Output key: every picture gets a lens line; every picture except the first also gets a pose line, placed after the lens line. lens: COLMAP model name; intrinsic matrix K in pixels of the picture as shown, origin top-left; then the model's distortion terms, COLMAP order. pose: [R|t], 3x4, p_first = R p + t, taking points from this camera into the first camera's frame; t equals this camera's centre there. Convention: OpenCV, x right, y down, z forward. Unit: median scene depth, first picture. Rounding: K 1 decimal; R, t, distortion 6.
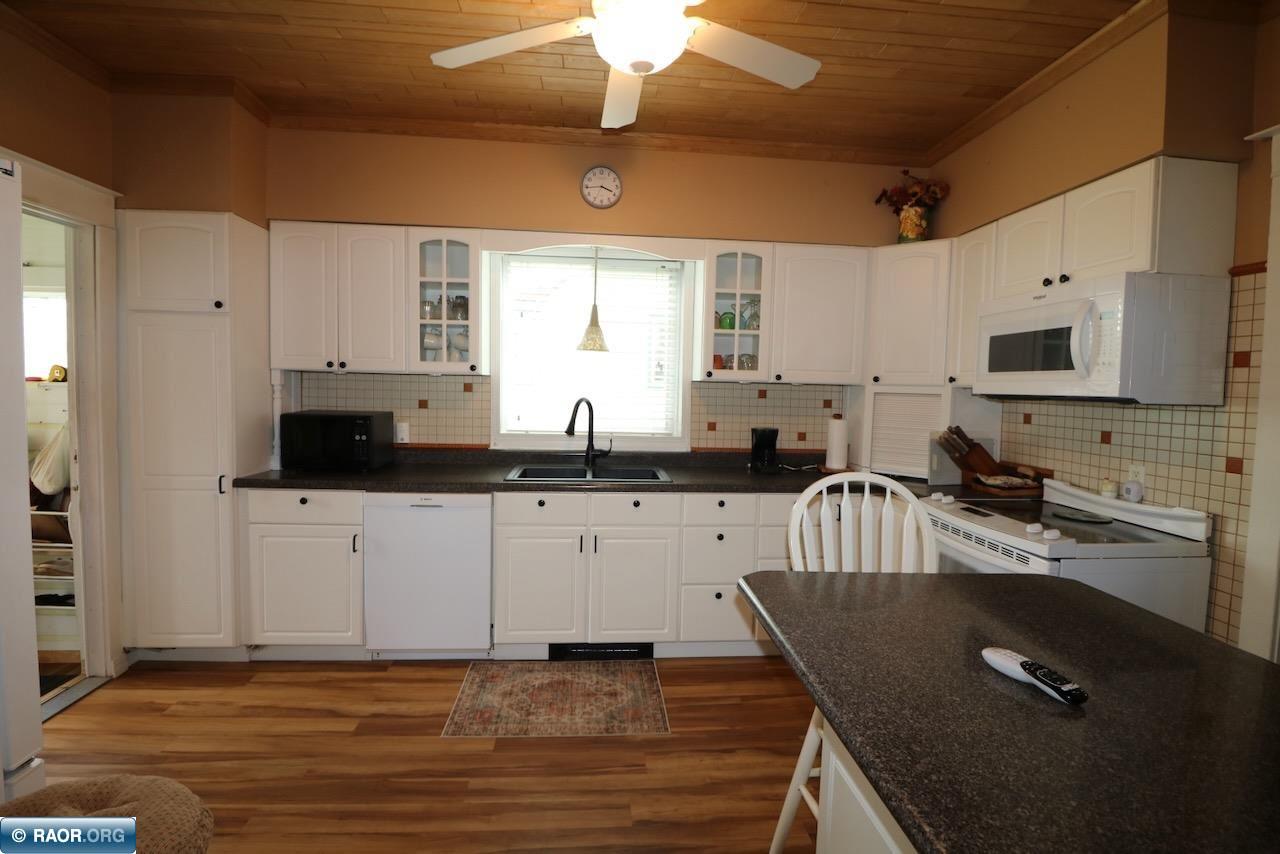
lens RADIAL K [[589.8, 0, 638.5], [0, 589.8, 418.7], [0, 0, 1]] dist [0.000283, -0.011701]
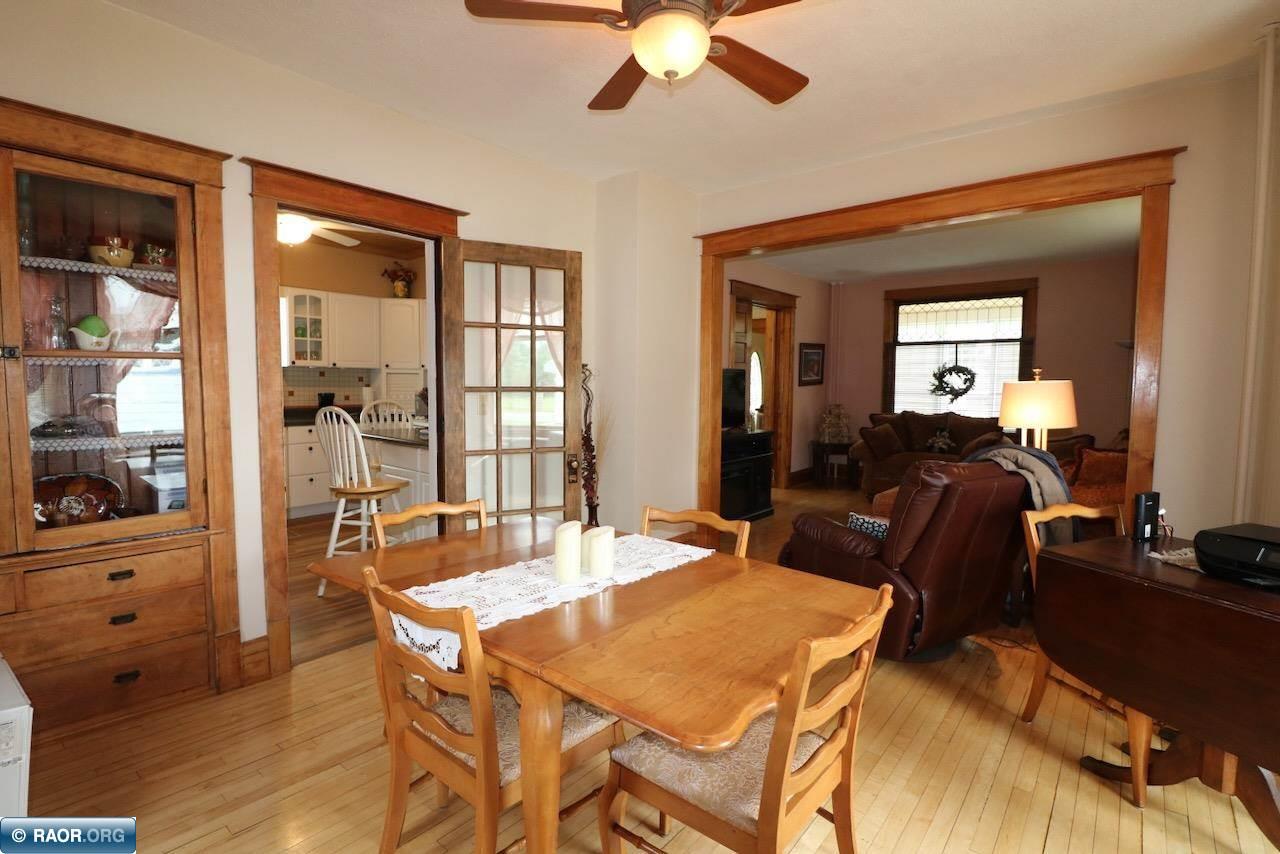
lens RADIAL K [[597.3, 0, 638.3], [0, 597.3, 416.8], [0, 0, 1]] dist [0.001786, -0.010988]
pose [[0.707805, -0.054398, 0.704311, -0.448524], [0.045274, 0.998474, 0.031619, 0.083945], [-0.704956, 0.009507, 0.709187, -1.079758]]
